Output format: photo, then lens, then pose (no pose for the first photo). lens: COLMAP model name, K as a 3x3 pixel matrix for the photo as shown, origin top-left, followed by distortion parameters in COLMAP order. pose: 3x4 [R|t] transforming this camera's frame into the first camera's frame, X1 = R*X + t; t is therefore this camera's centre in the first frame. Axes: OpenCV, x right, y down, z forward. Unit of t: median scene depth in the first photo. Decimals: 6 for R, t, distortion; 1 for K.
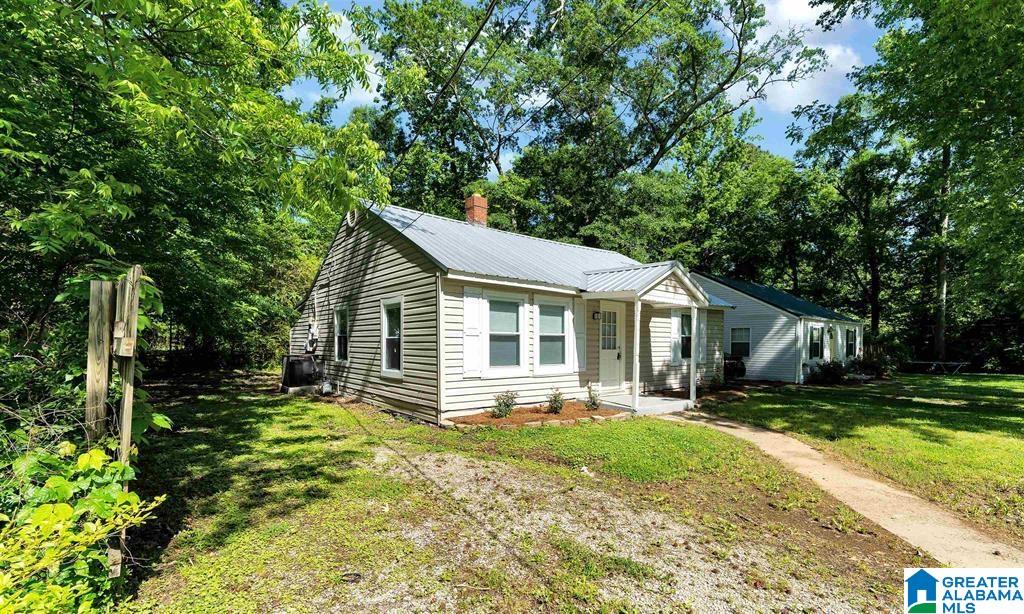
lens RADIAL K [[463.6, 0, 527.0], [0, 463.6, 340.7], [0, 0, 1]] dist [-0.004286, -0.000145]
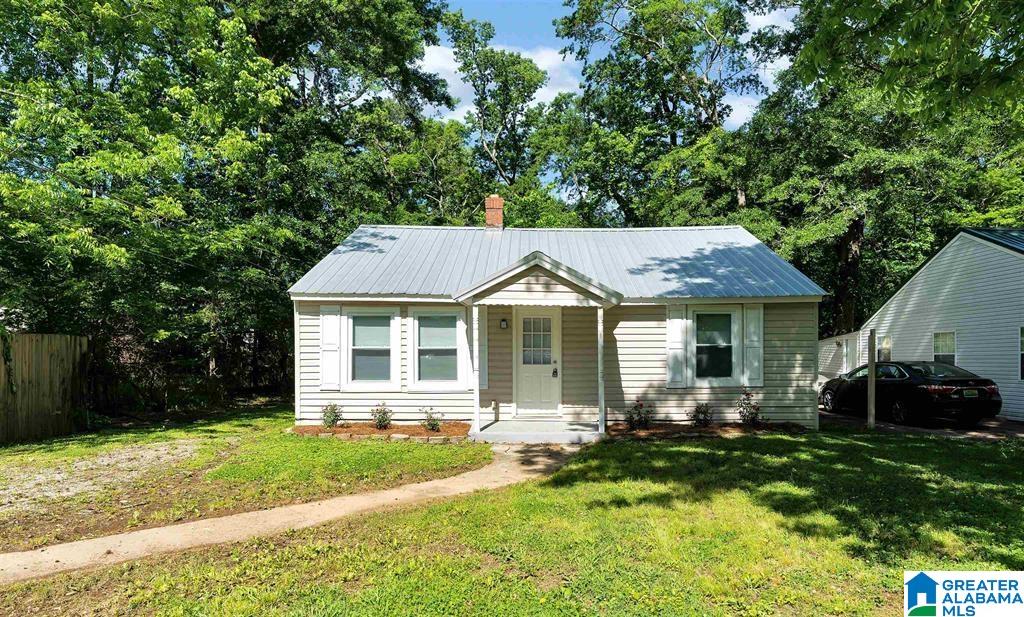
lens RADIAL K [[579.0, 0, 522.7], [0, 579.0, 358.1], [0, 0, 1]] dist [-0.005553, -0.000065]
pose [[0.767690, -0.007889, -0.640773, 0.926637], [0.009699, 0.999953, -0.000692, 0.009510], [0.640748, -0.005684, 0.767730, 0.224255]]
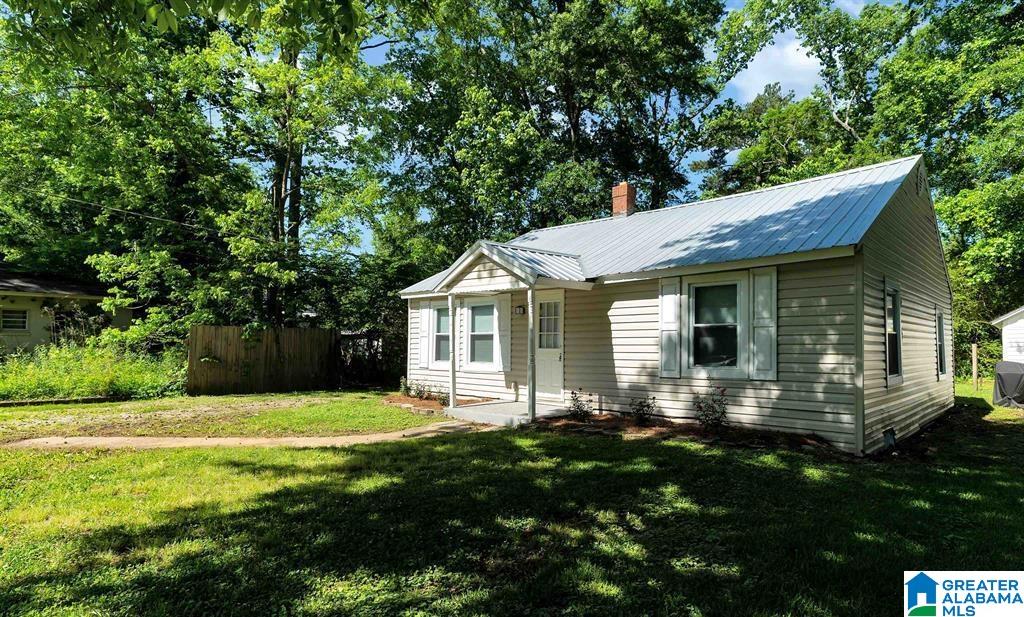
lens RADIAL K [[534.6, 0, 550.7], [0, 534.6, 330.6], [0, 0, 1]] dist [-0.015597, 0.000071]
pose [[0.137802, -0.038233, -0.989722, 1.279071], [0.002347, 0.999264, -0.038275, 0.027296], [0.990457, 0.002952, 0.137790, 0.991179]]
